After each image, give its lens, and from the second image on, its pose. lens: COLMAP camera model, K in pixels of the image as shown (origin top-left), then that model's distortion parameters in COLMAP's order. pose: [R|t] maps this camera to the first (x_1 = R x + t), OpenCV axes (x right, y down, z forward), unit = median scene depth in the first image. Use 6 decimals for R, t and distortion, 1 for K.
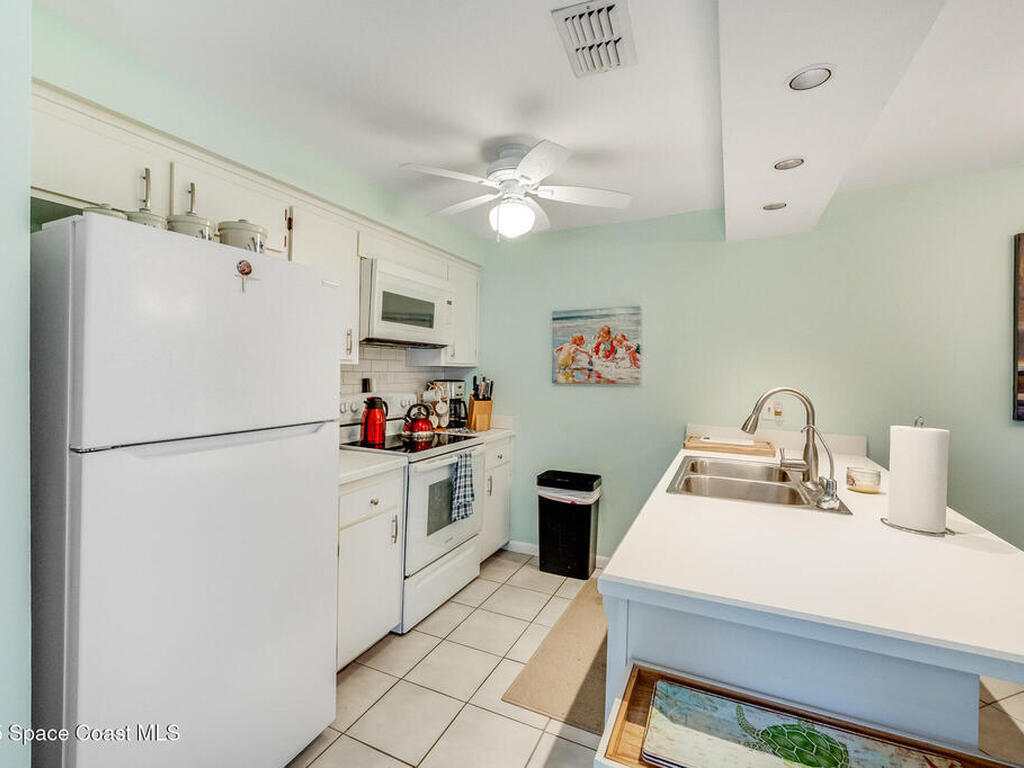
lens RADIAL K [[459.1, 0, 509.5], [0, 459.1, 366.3], [0, 0, 1]] dist [0.005772, -0.000737]
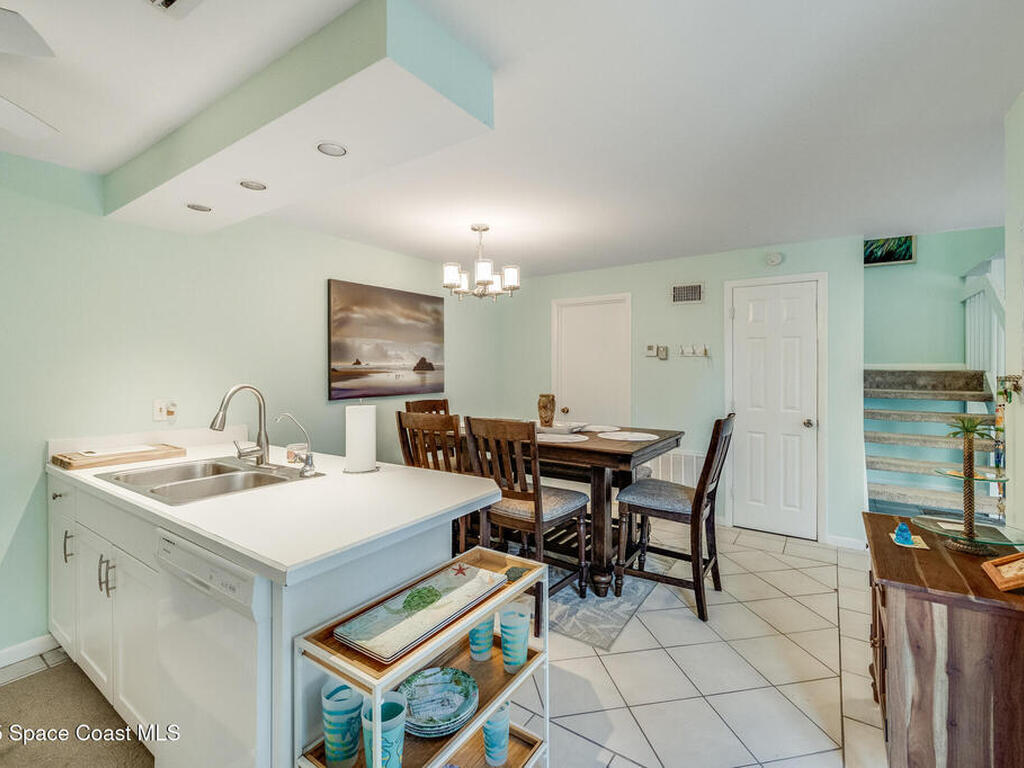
lens RADIAL K [[459.1, 0, 517.8], [0, 459.1, 365.8], [0, 0, 1]] dist [0.005772, -0.000737]
pose [[0.151027, 0.000321, 0.988530, -0.255565], [-0.004231, 0.999991, 0.000322, -0.001011], [-0.988521, -0.004231, 0.151027, 0.116516]]
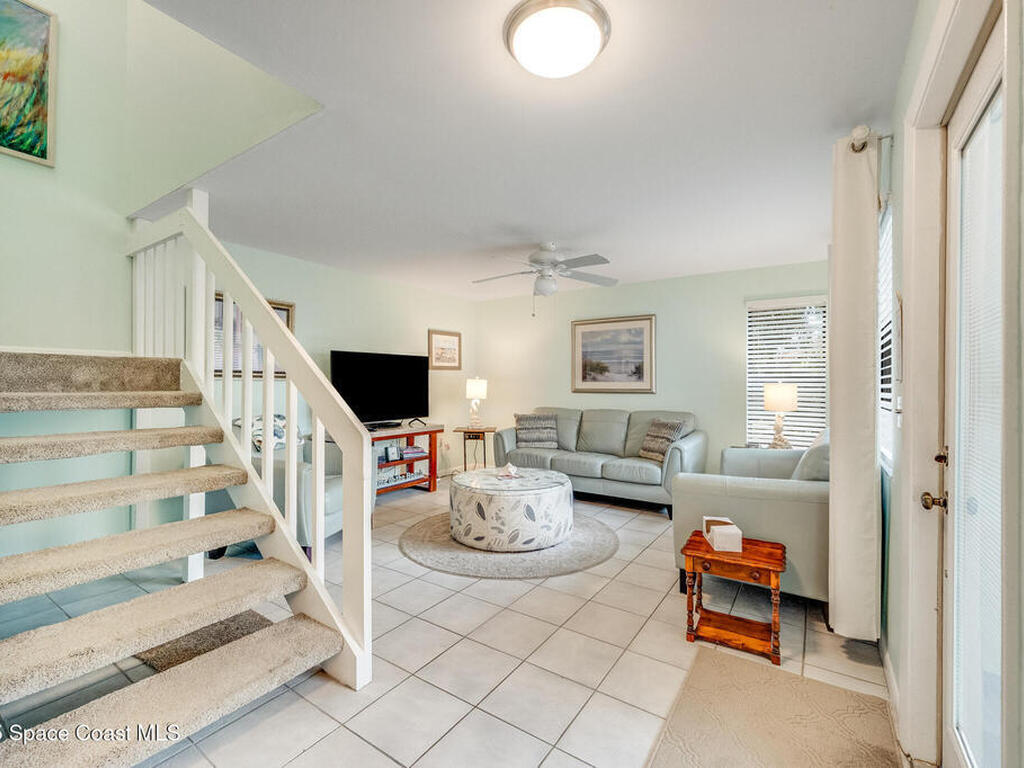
lens RADIAL K [[455.0, 0, 515.3], [0, 455.0, 387.3], [0, 0, 1]] dist [0.000012, -0.000134]
pose [[-0.988679, -0.014369, 0.149357, 0.592828], [-0.013297, 0.999878, 0.008176, 0.050146], [-0.149456, 0.006097, -0.988750, -0.304462]]
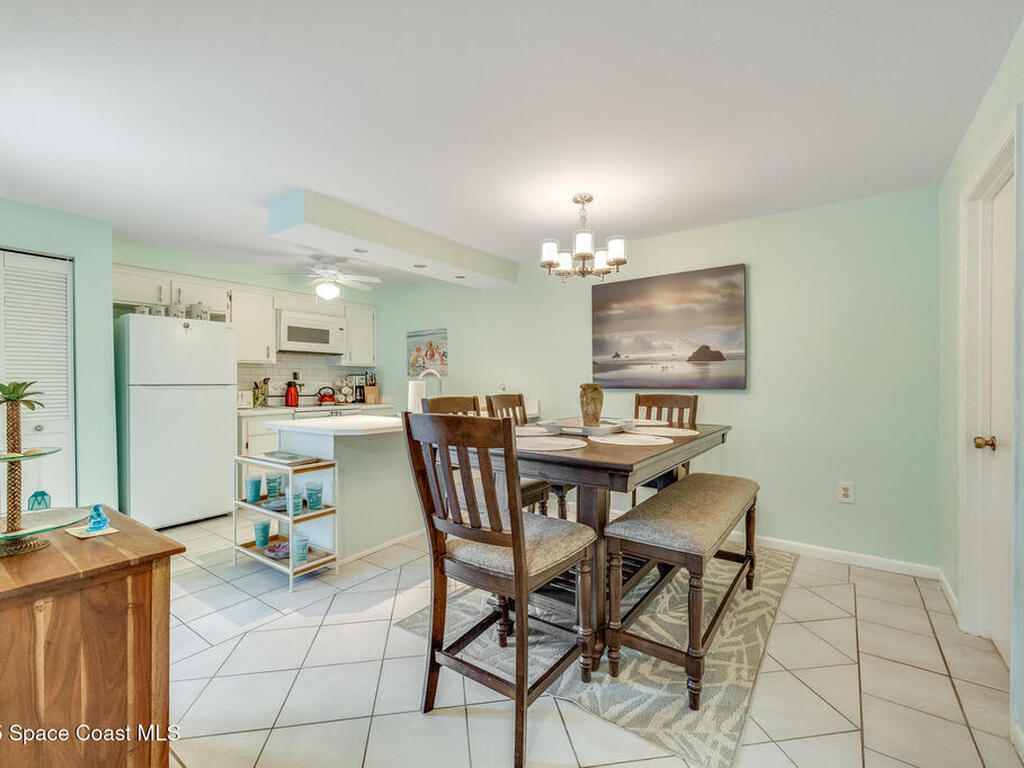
lens RADIAL K [[459.1, 0, 512.2], [0, 459.1, 383.1], [0, 0, 1]] dist [0.005772, -0.000737]
pose [[0.984144, -0.006639, -0.177248, 0.840967], [0.008784, 0.999897, 0.011322, 0.054539], [0.177155, -0.012700, 0.984101, -0.631181]]
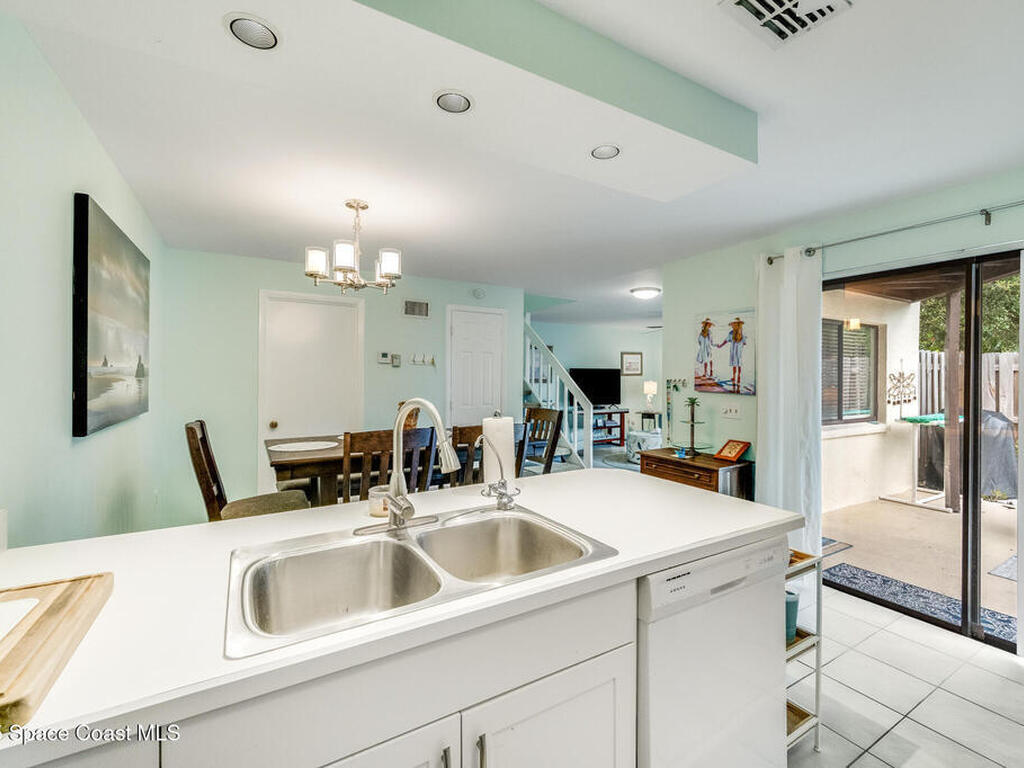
lens RADIAL K [[455.0, 0, 524.4], [0, 455.0, 401.2], [0, 0, 1]] dist [0.000012, -0.000134]
pose [[-0.835174, -0.040066, 0.548524, 0.039734], [-0.011495, 0.998397, 0.055424, 0.002705], [-0.549865, 0.039983, -0.834296, 0.930859]]
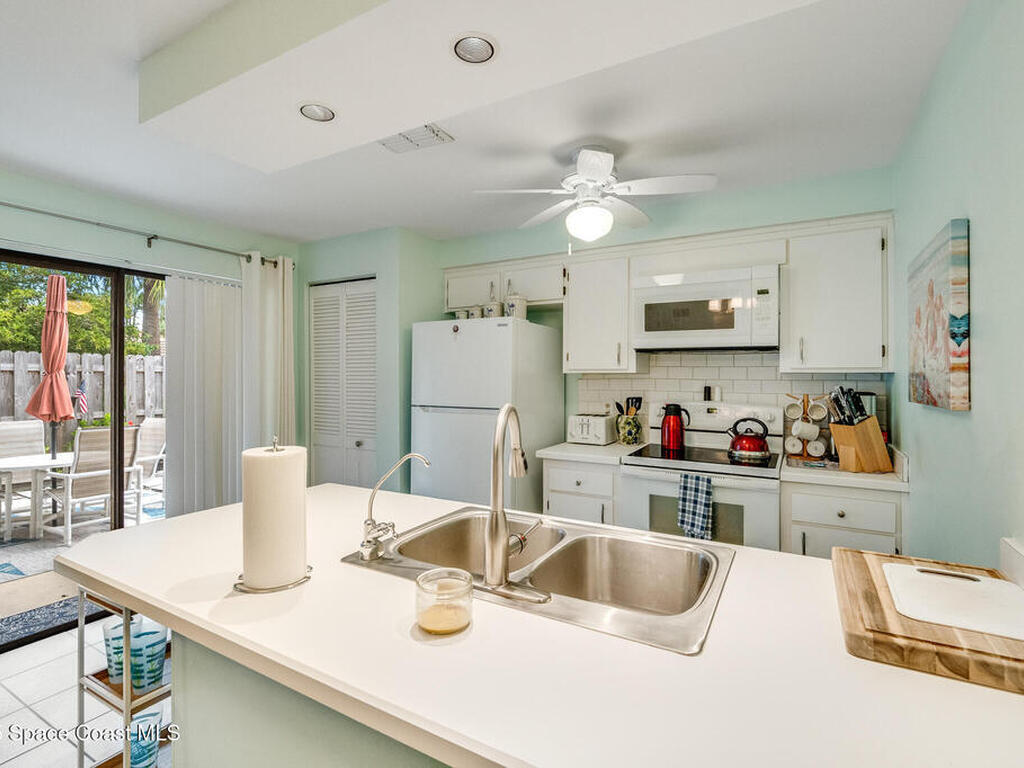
lens RADIAL K [[504.4, 0, 520.1], [0, 504.4, 373.5], [0, 0, 1]] dist [0.004898, 0.000676]
pose [[-0.064402, -0.008380, -0.997889, 0.772353], [0.006326, 0.999941, -0.008805, 0.005902], [0.997904, -0.006880, -0.064346, 0.656047]]
